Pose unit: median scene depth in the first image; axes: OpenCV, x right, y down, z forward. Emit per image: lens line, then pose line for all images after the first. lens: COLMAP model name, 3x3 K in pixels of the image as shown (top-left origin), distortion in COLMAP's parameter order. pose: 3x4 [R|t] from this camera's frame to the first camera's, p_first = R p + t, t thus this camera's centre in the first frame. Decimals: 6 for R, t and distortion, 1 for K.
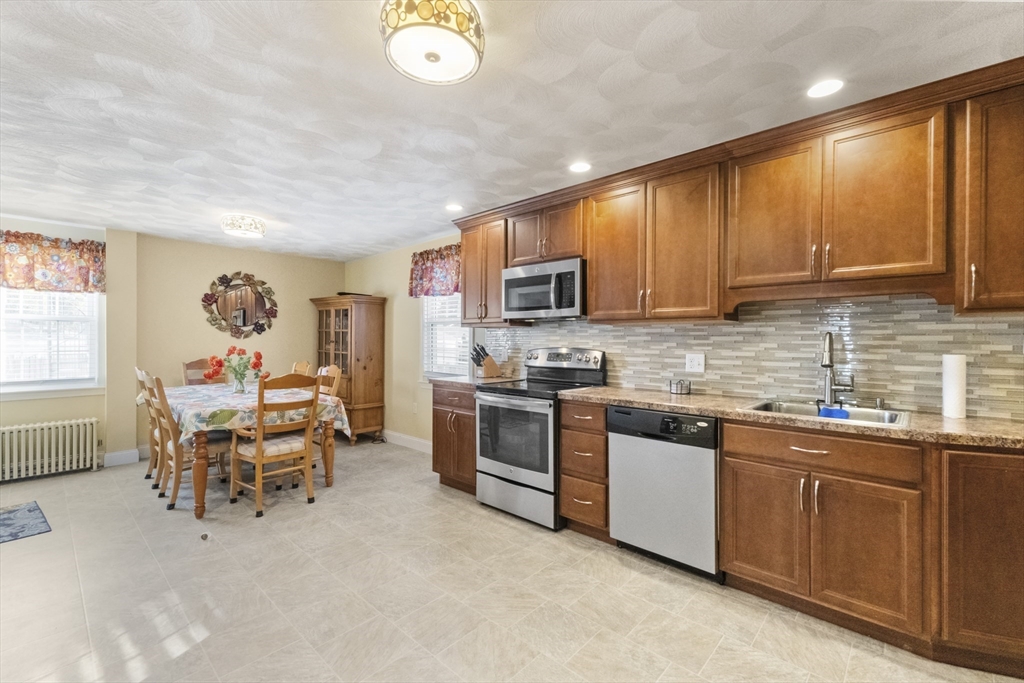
lens RADIAL K [[436.5, 0, 513.8], [0, 436.5, 344.6], [0, 0, 1]] dist [0.000910, -0.000295]
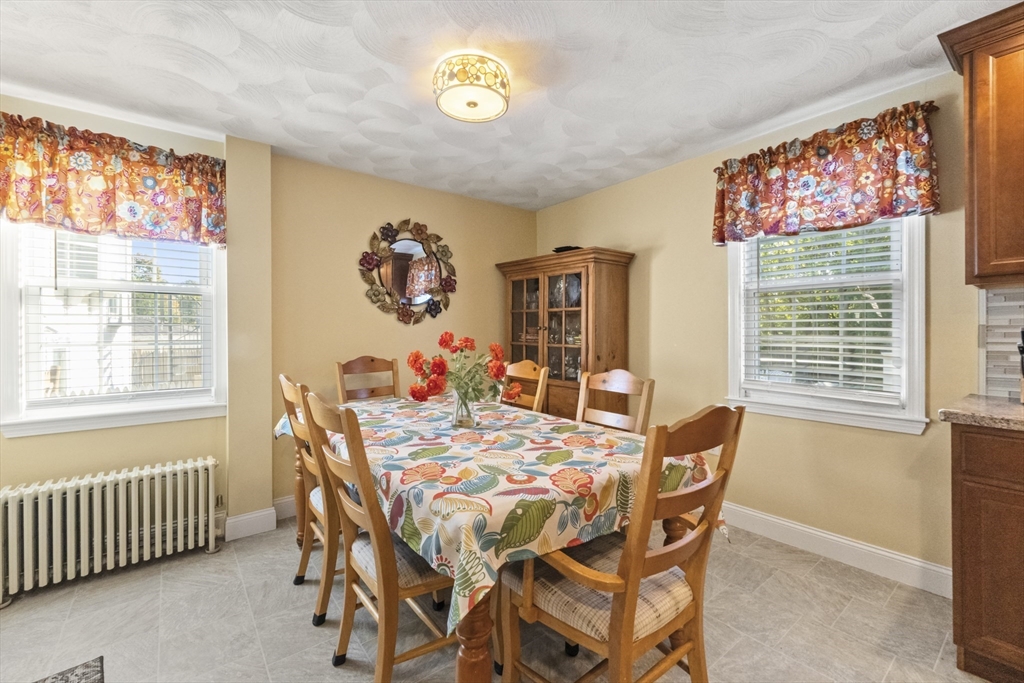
lens RADIAL K [[441.6, 0, 511.7], [0, 441.6, 338.5], [0, 0, 1]] dist [0.004444, 0.000251]
pose [[0.986778, -0.005670, -0.161980, -0.509993], [0.005848, 0.999983, 0.000623, 0.010443], [0.161974, -0.001562, 0.986794, 0.526303]]
